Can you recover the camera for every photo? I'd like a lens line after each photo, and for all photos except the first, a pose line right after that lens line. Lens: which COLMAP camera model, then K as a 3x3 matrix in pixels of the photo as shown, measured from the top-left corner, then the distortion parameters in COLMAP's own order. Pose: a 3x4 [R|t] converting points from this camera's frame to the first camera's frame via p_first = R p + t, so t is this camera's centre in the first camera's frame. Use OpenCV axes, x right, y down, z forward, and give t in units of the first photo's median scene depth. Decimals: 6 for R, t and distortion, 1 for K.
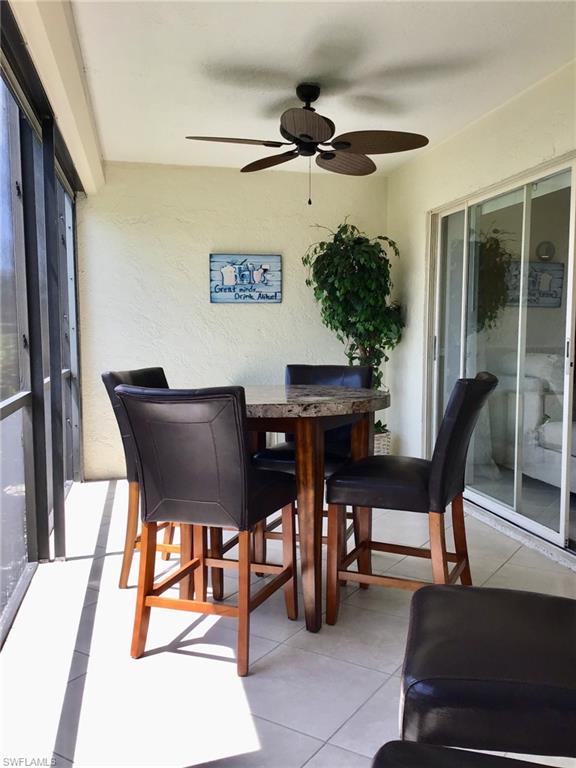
lens RADIAL K [[688.4, 0, 290.4], [0, 688.4, 381.6], [0, 0, 1]] dist [0.092944, -0.155025]
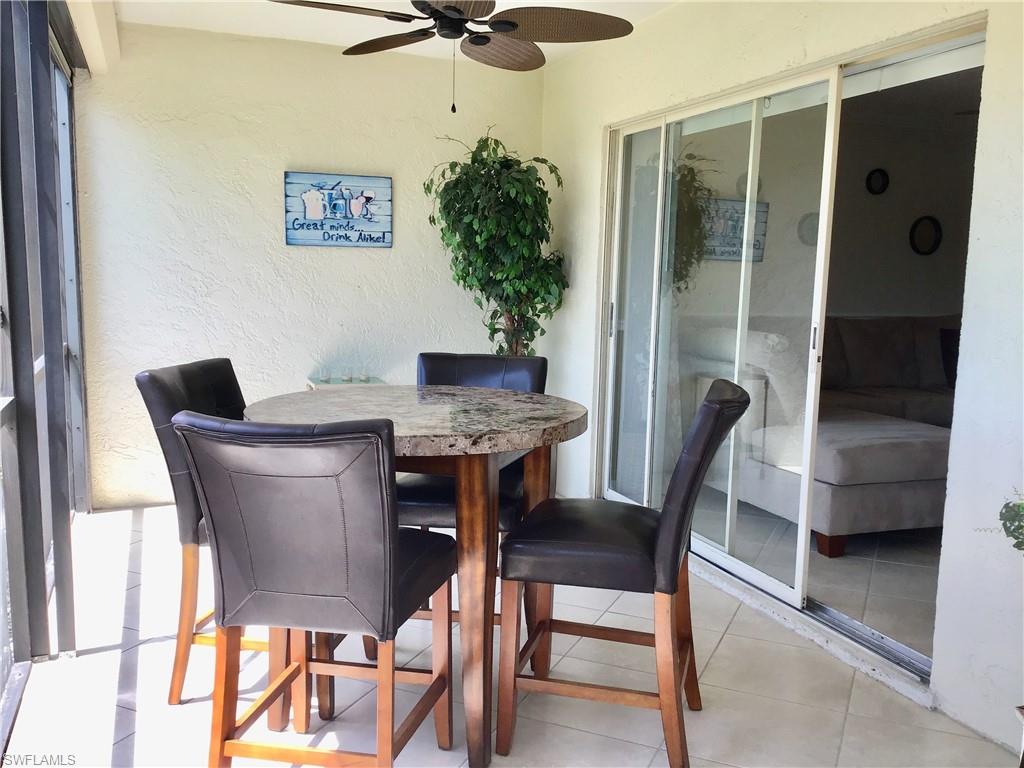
lens RADIAL K [[917.9, 0, 515.4], [0, 917.9, 391.3], [0, 0, 1]] dist [0.092944, -0.155025]
pose [[0.987664, 0.002037, 0.156574, -0.052325], [-0.011613, 0.998115, 0.060269, -0.041867], [-0.156156, -0.061344, 0.985826, 0.093832]]
